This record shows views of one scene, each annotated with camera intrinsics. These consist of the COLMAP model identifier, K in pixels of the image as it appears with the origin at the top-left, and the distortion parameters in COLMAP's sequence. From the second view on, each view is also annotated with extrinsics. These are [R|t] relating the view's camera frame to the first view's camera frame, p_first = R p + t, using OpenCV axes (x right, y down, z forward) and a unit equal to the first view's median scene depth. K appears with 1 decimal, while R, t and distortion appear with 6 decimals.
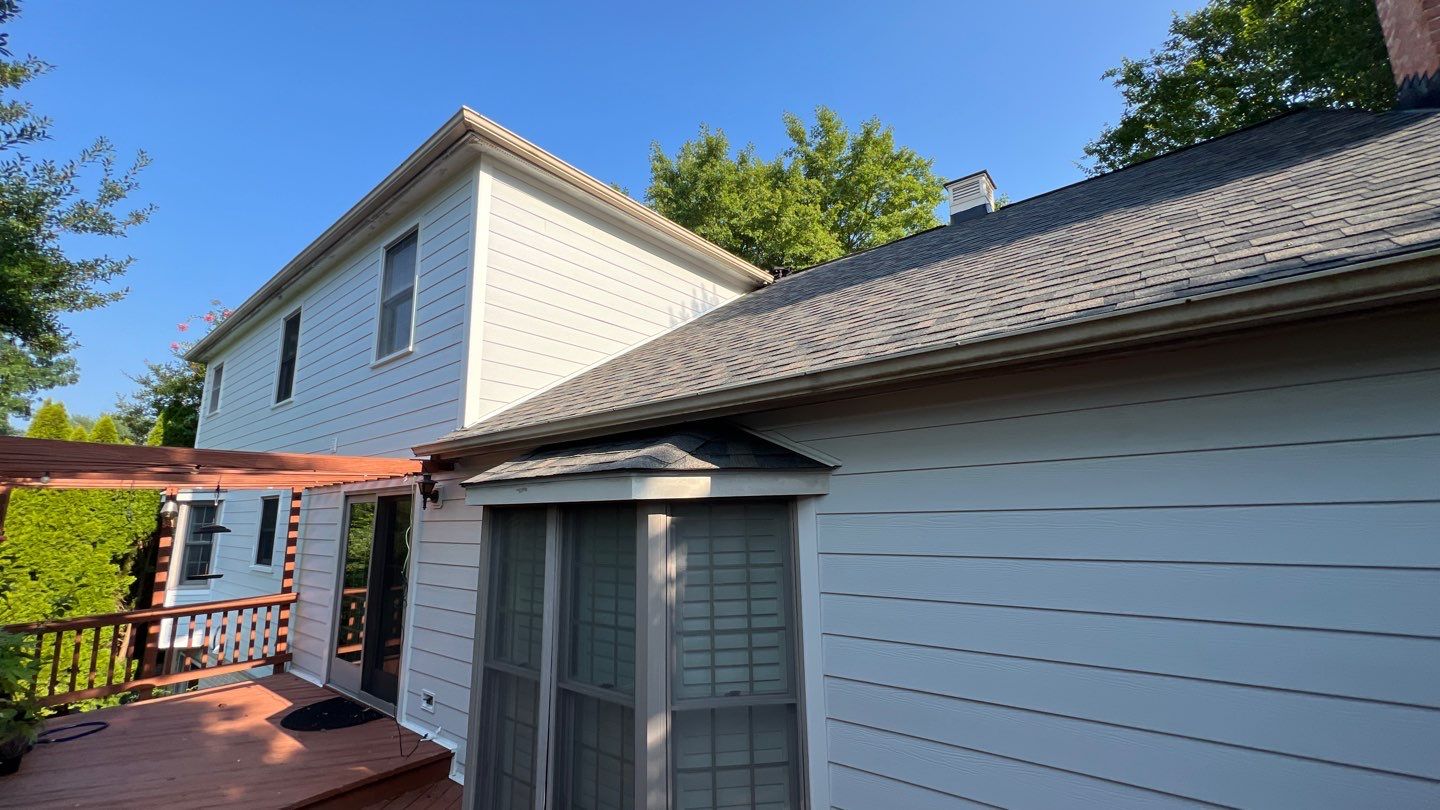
lens RADIAL K [[568.8, 0, 719.3], [0, 568.8, 411.4], [0, 0, 1]] dist [-0.000164, 0.000103]
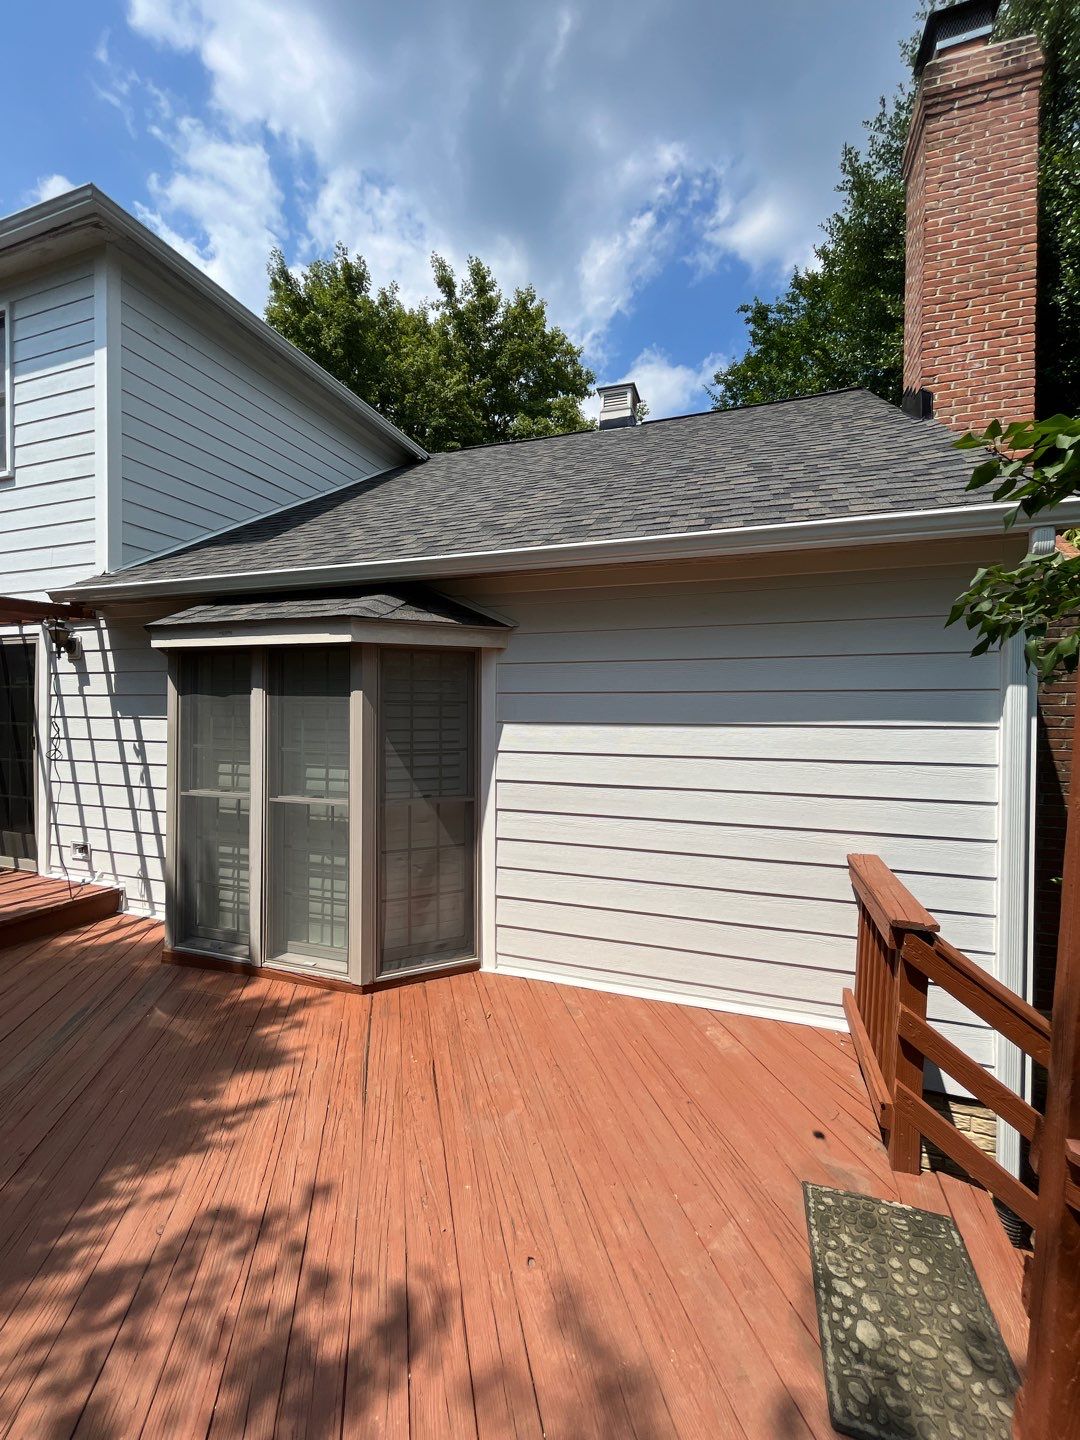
lens RADIAL K [[592.0, 0, 544.4], [0, 592.0, 719.5], [0, 0, 1]] dist [0.004224, 0.000334]
pose [[0.939094, 0.019784, 0.343090, -0.132313], [-0.084094, 0.981220, 0.173597, 0.044306], [-0.333212, -0.191876, 0.923122, -0.213795]]
